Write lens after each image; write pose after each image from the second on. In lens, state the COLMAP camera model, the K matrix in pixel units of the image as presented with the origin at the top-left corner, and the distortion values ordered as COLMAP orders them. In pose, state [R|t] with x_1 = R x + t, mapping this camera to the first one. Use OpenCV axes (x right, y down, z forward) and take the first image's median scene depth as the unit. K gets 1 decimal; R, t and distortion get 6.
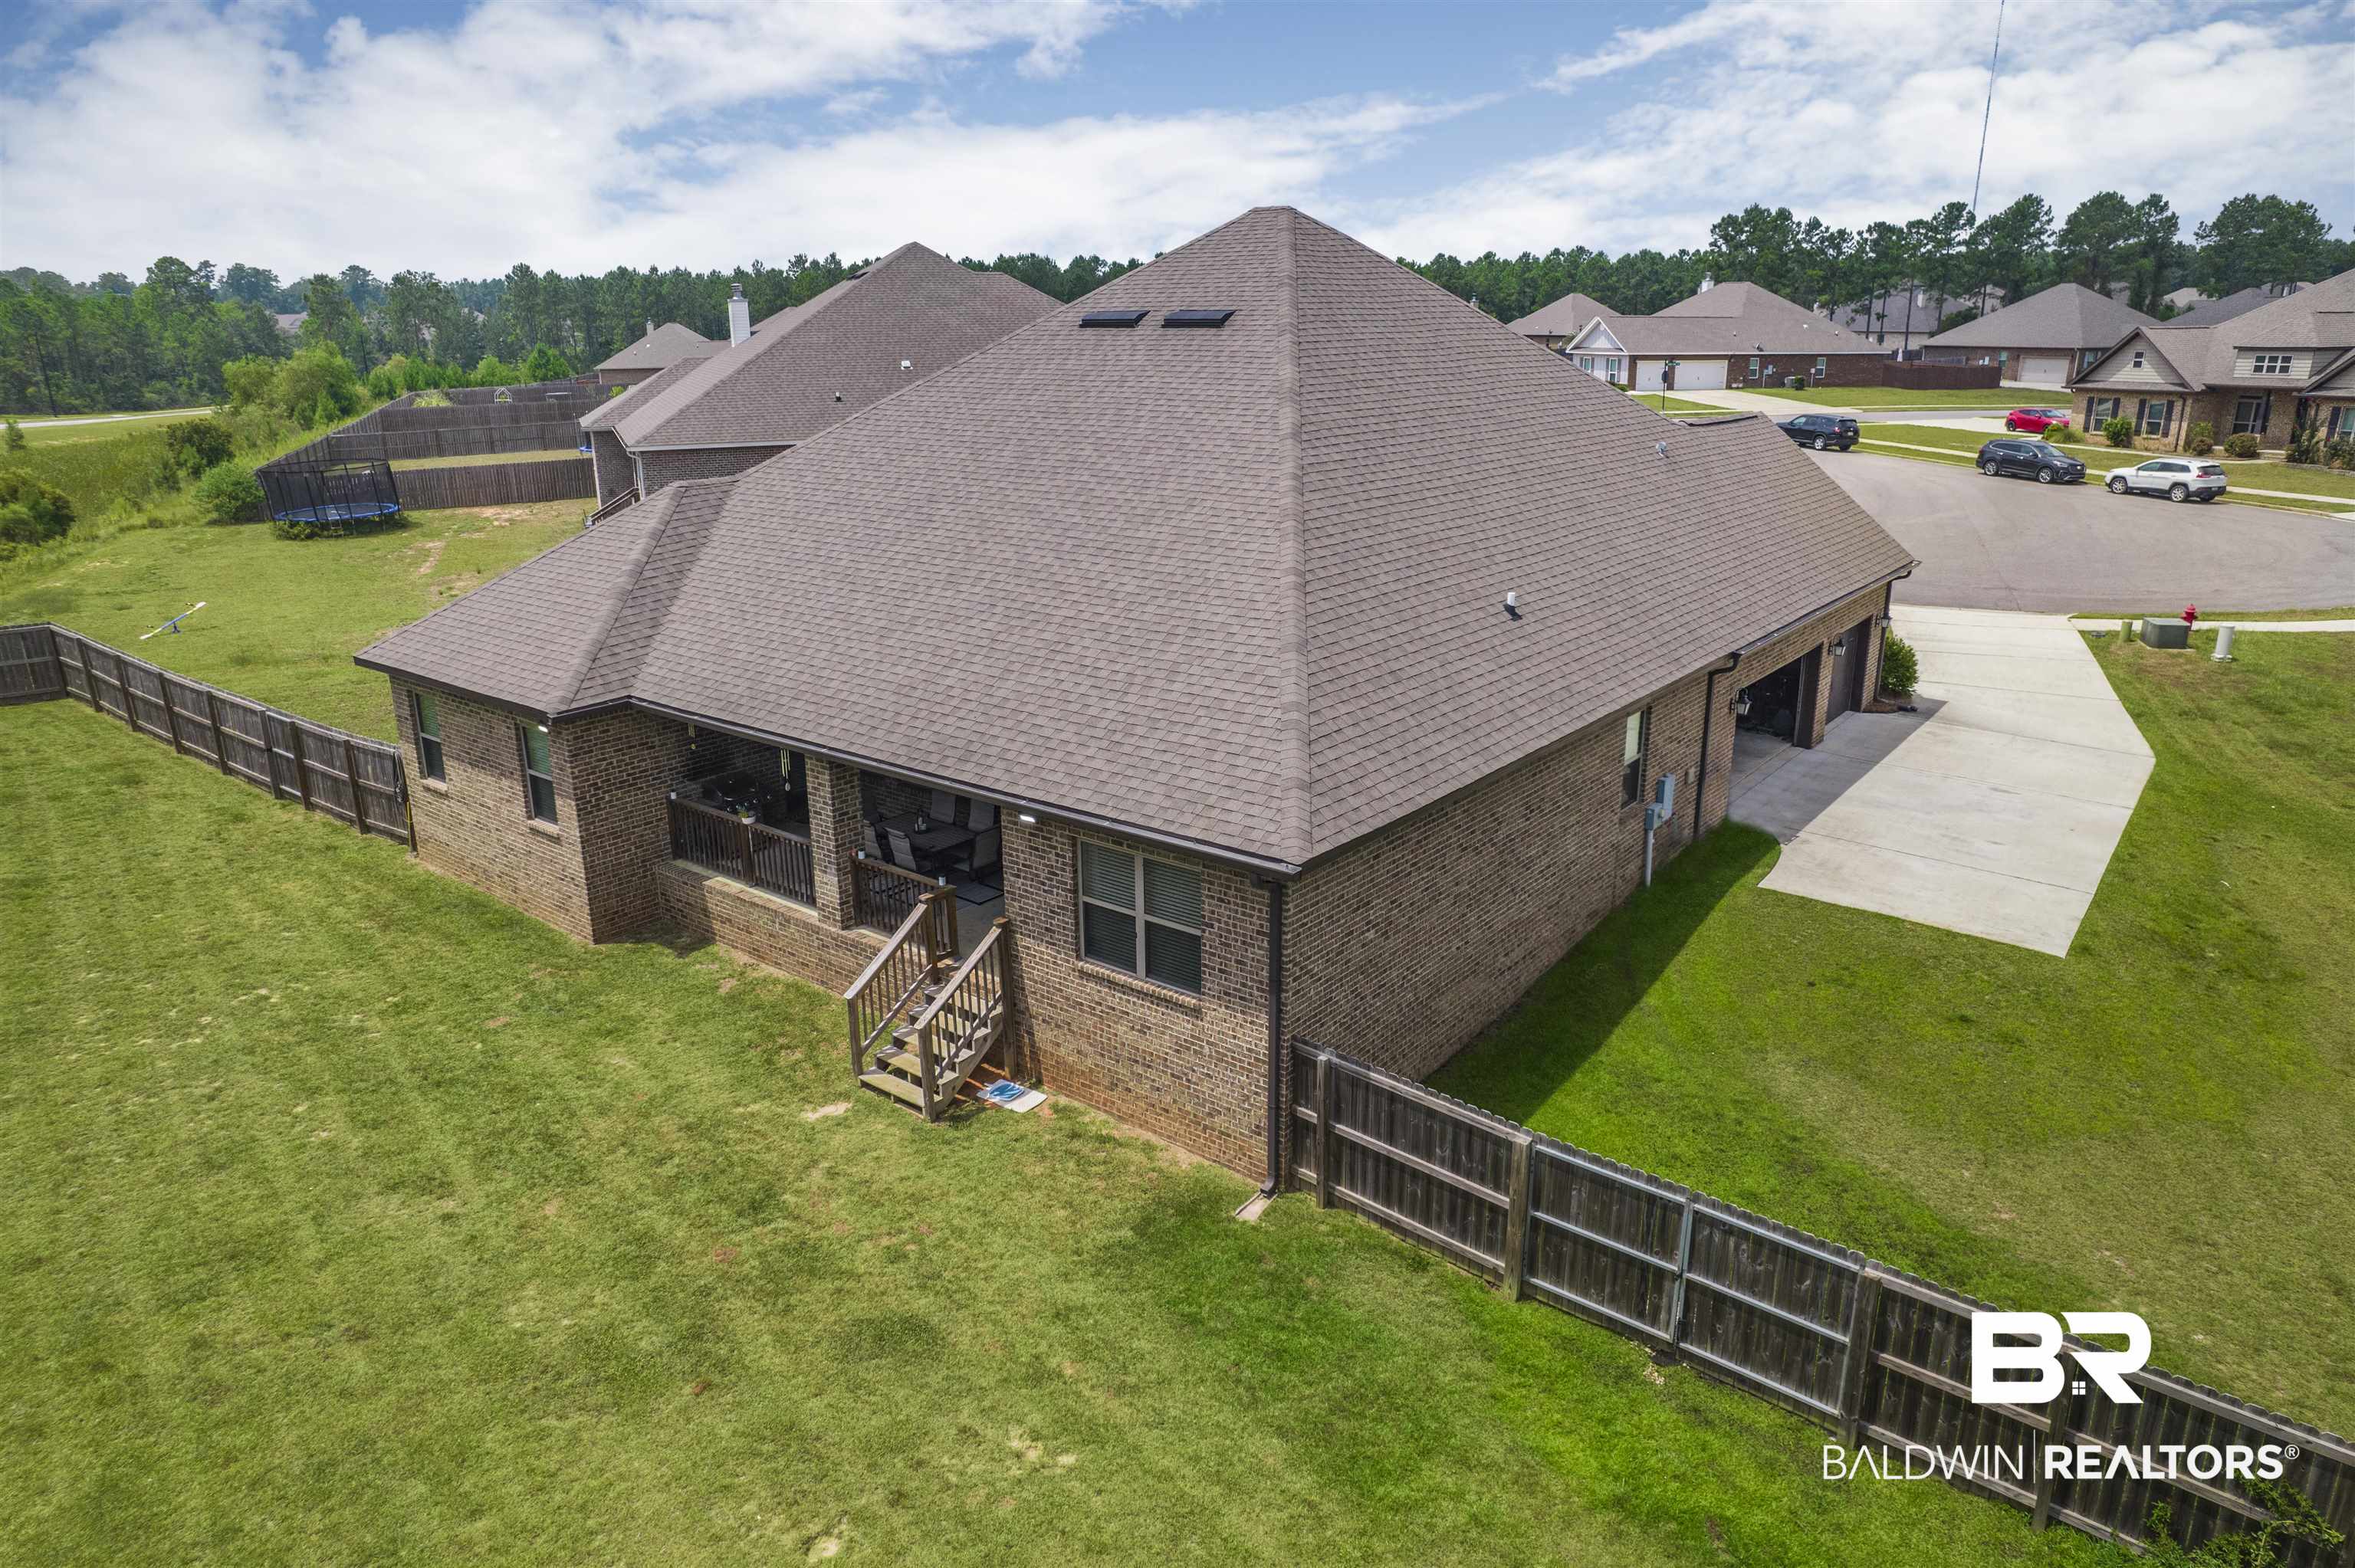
lens RADIAL K [[1470.2, 0, 1177.5], [0, 1470.2, 784.0], [0, 0, 1]] dist [-0.048683, 0.001119]
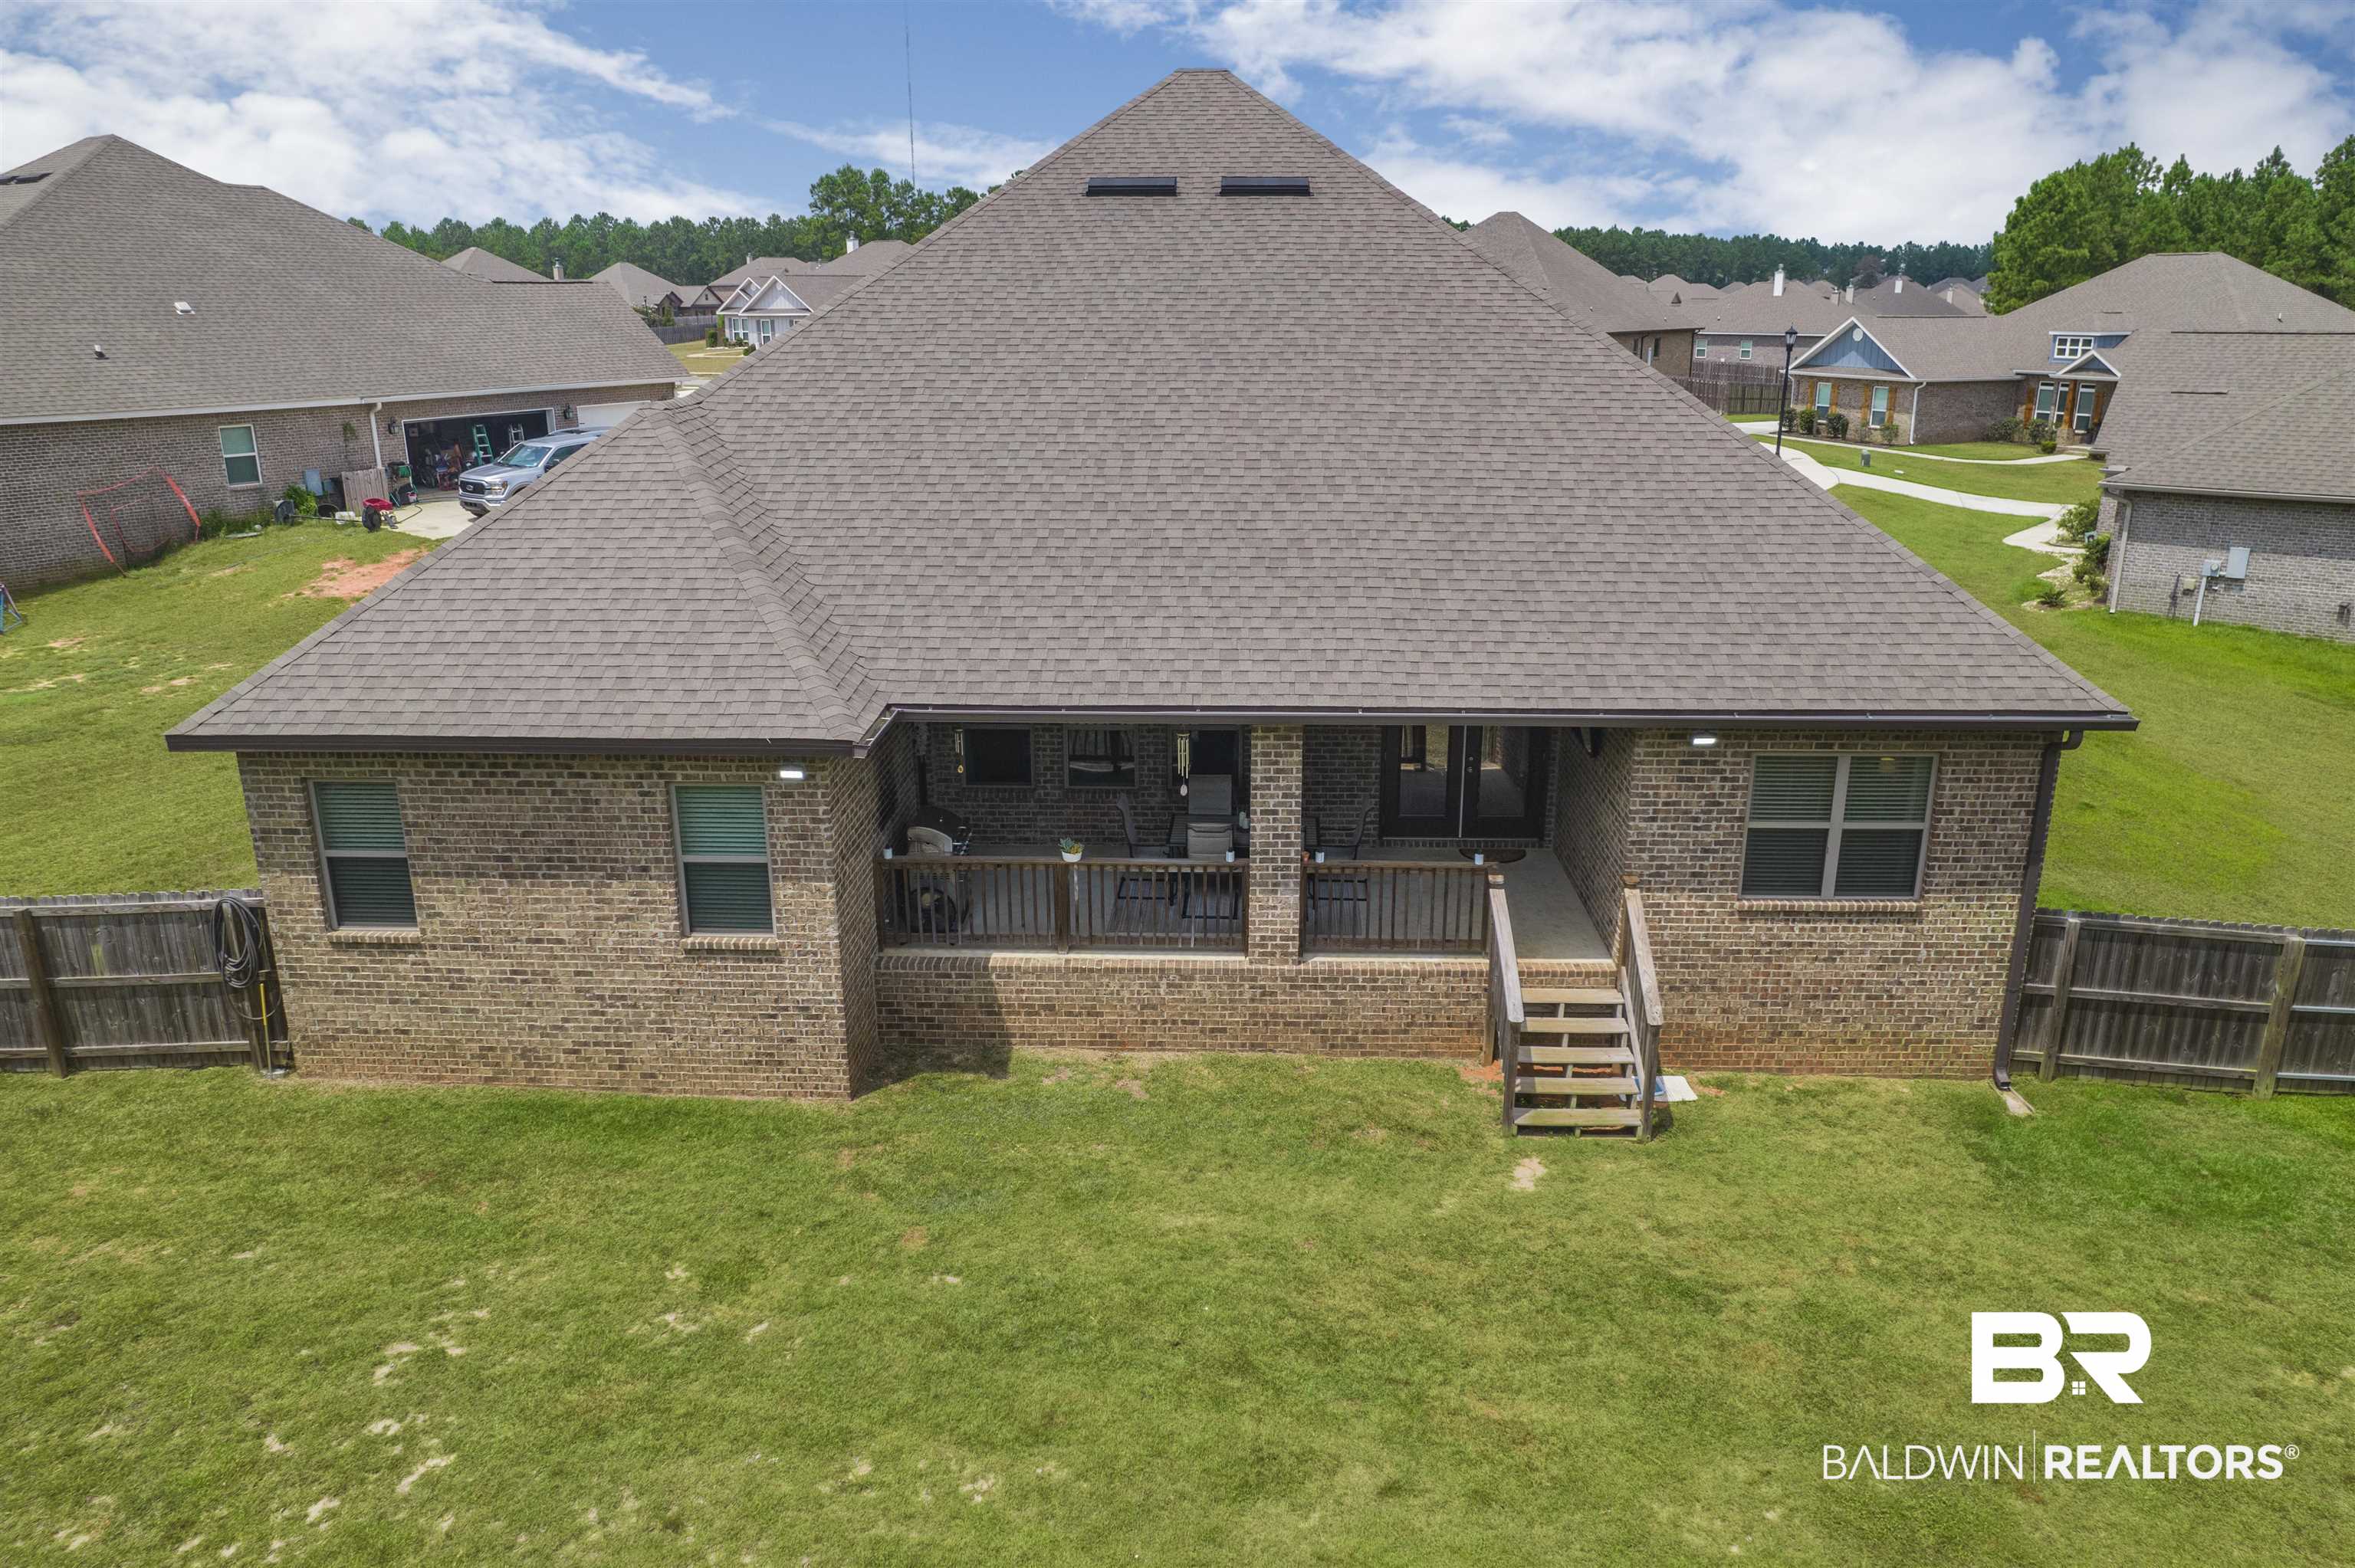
lens RADIAL K [[1572.5, 0, 1177.5], [0, 1572.5, 784.0], [0, 0, 1]] dist [-0.088091, 0.081454]
pose [[0.811123, -0.170143, 0.559581, -0.701634], [0.172845, 0.983751, 0.048572, -0.038893], [-0.558752, 0.057323, 0.827351, 0.371959]]
